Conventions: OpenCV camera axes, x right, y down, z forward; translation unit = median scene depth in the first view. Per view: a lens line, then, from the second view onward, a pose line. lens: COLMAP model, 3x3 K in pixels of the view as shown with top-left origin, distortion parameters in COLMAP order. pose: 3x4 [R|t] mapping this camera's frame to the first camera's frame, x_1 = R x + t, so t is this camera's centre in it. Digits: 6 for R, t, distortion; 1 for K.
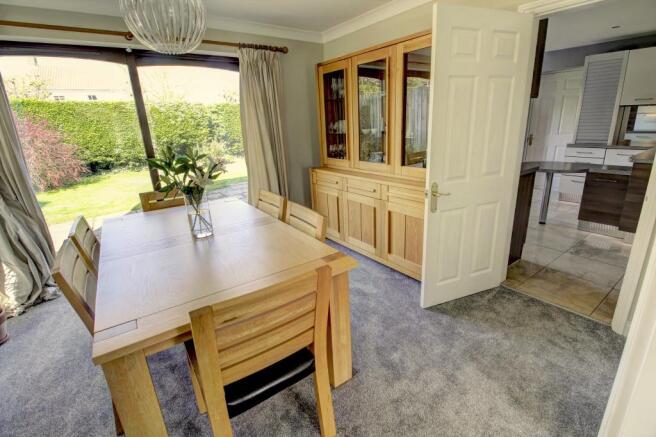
lens RADIAL K [[302.3, 0, 341.2], [0, 302.3, 215.1], [0, 0, 1]] dist [-0.017749, -0.000391]
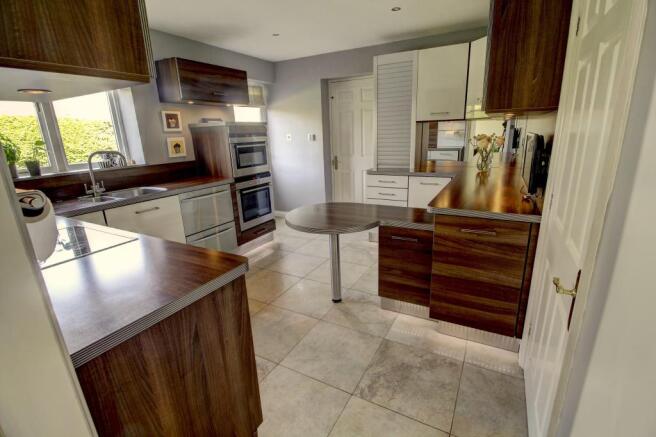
lens RADIAL K [[307.2, 0, 328.0], [0, 307.2, 218.5], [0, 0, 1]] dist [0.000556, -0.000021]
pose [[0.915064, -0.106252, 0.389061, 0.376464], [0.120847, 0.992584, -0.013157, -0.129673], [-0.384777, 0.059057, 0.921118, 0.353037]]
